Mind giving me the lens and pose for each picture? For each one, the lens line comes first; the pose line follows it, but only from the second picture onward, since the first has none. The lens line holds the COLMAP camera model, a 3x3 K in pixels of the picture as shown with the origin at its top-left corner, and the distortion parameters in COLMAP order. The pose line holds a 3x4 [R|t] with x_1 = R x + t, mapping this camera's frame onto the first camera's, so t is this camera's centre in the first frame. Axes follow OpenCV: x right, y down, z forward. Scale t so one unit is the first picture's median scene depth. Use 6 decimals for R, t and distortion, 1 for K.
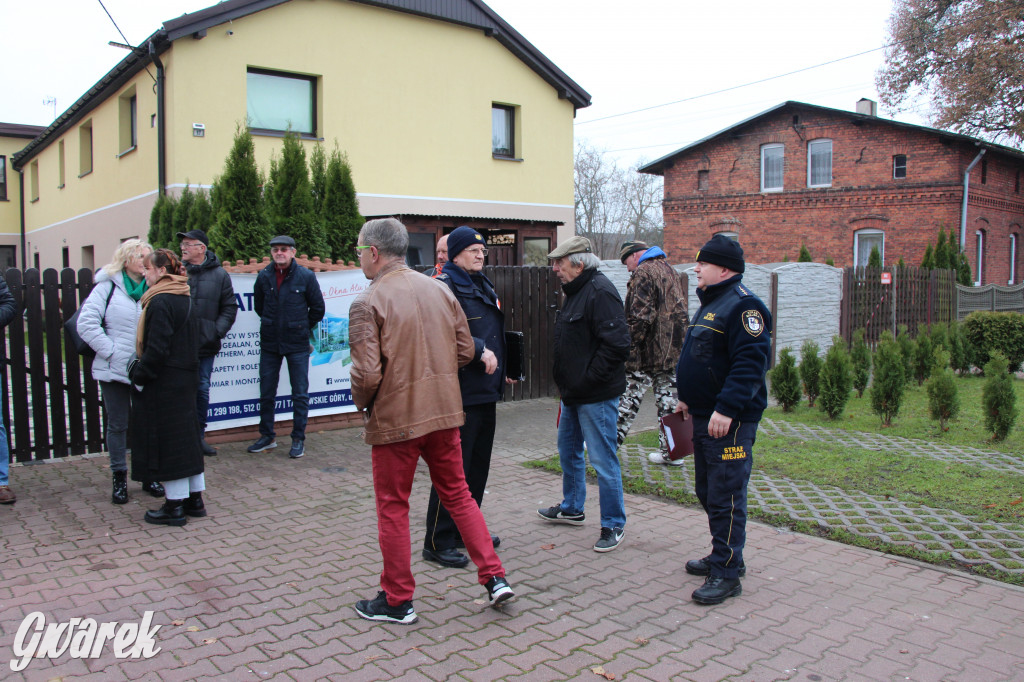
lens RADIAL K [[833.1, 0, 506.9], [0, 833.1, 340.1], [0, 0, 1]] dist [-0.185963, 0.151996]
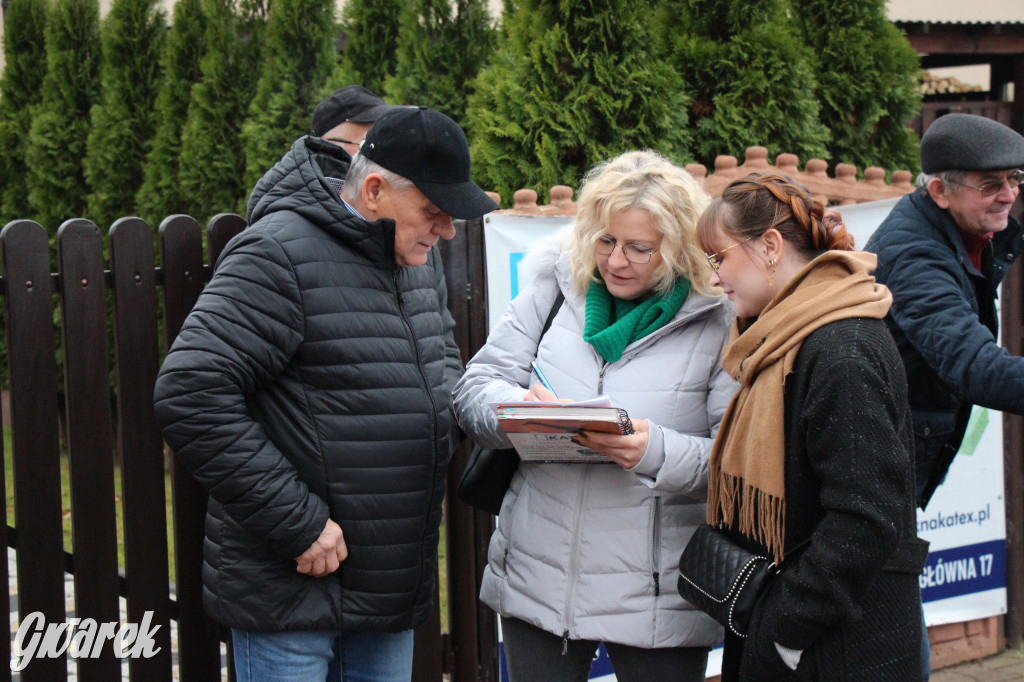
lens RADIAL K [[2046.8, 0, 512.0], [0, 2046.8, 341.0], [0, 0, 1]] dist [0.287826, 0.069018]
pose [[0.999355, -0.018481, -0.030792, -0.109722], [0.018725, 0.999795, 0.007666, -0.012734], [0.030644, -0.008238, 0.999496, 0.060106]]
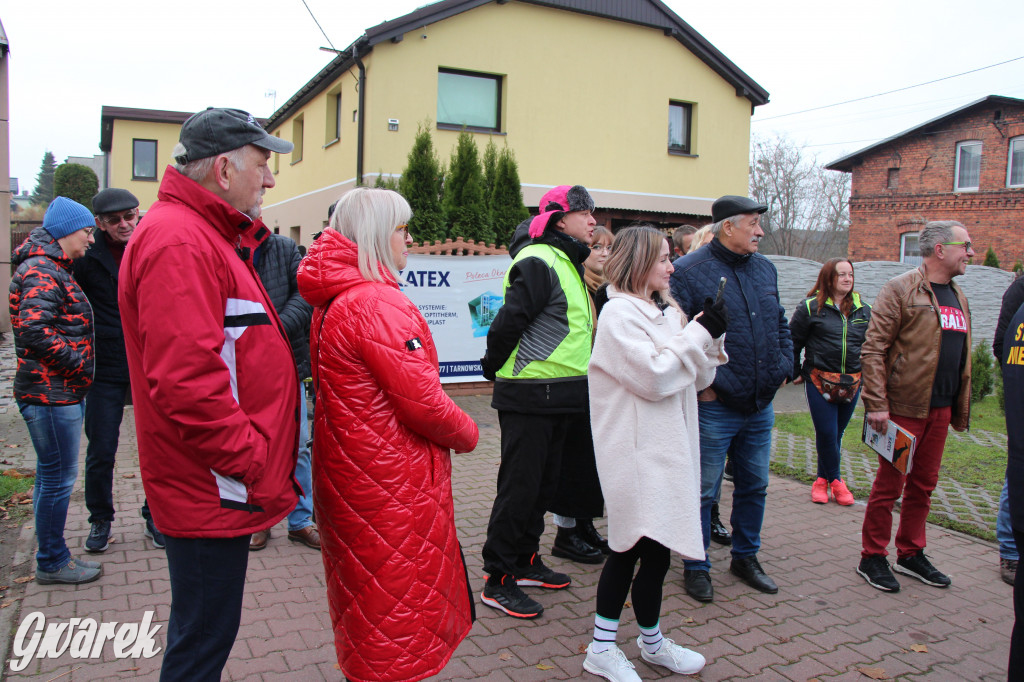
lens RADIAL K [[831.3, 0, 508.2], [0, 831.3, 346.2], [0, 0, 1]] dist [-0.189268, 0.153941]
pose [[0.972857, 0.054811, -0.224820, 0.023215], [-0.050442, 0.998411, 0.025135, 0.004021], [0.225841, -0.013113, 0.974076, -0.036856]]
